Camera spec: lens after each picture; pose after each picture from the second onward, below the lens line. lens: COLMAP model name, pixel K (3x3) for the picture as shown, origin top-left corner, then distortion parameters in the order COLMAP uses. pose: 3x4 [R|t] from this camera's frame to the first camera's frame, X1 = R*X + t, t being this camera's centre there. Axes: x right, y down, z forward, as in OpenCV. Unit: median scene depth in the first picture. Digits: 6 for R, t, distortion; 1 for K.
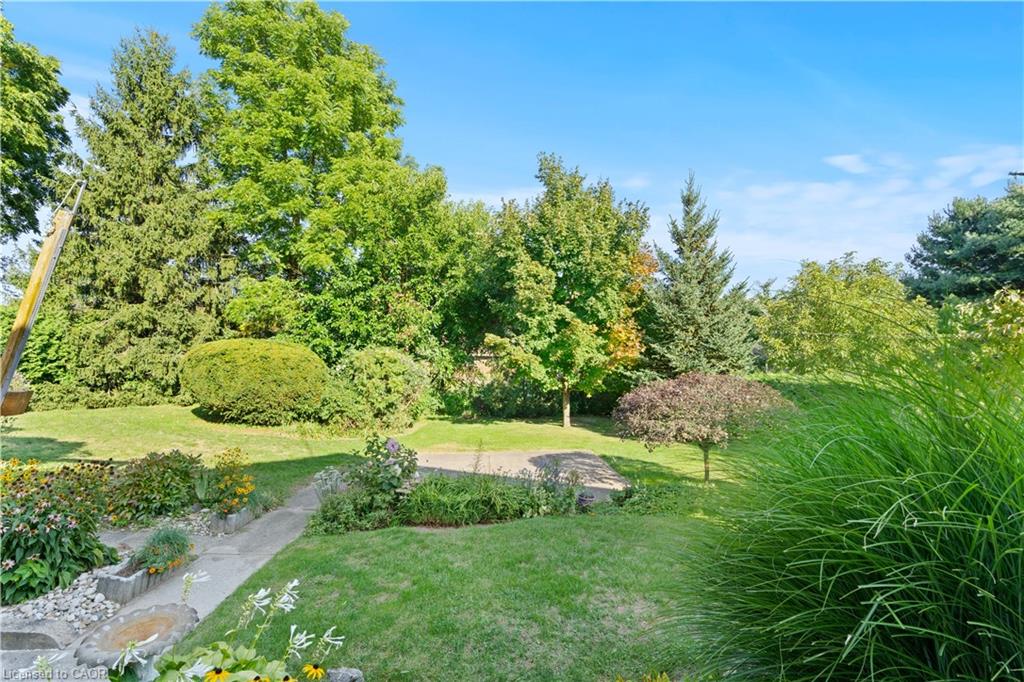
lens RADIAL K [[451.1, 0, 510.5], [0, 451.1, 339.8], [0, 0, 1]] dist [-0.004230, 0.002883]
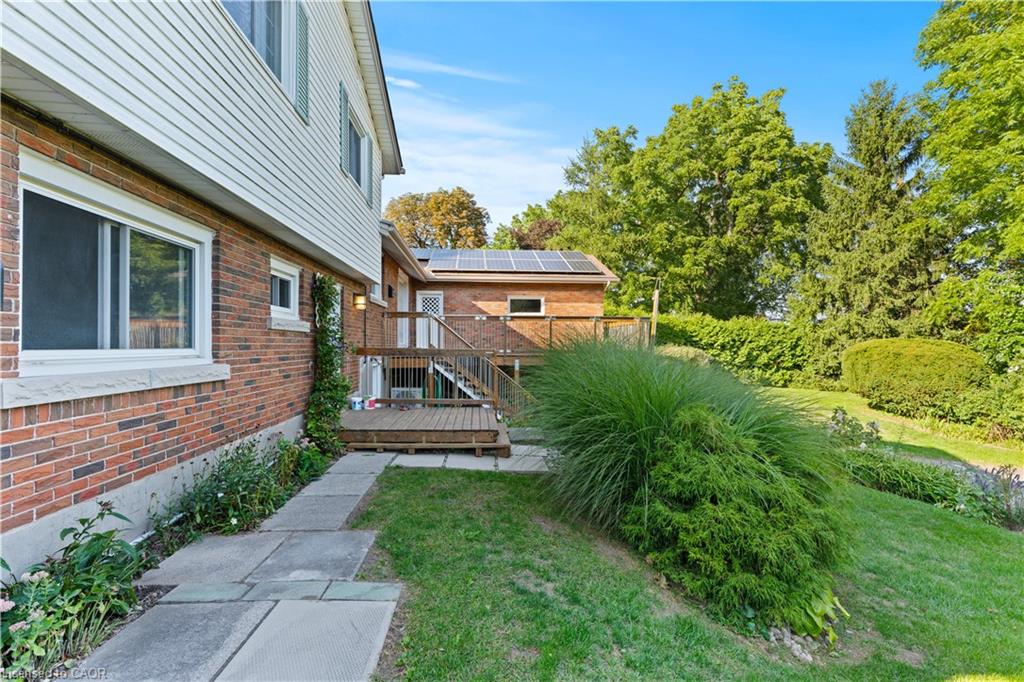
lens RADIAL K [[451.1, 0, 508.3], [0, 451.1, 342.3], [0, 0, 1]] dist [-0.004230, 0.002883]
pose [[0.015386, -0.012217, -0.999807, 0.438028], [0.003216, 0.999921, -0.012168, 0.015787], [0.999876, -0.003028, 0.015424, 0.013024]]
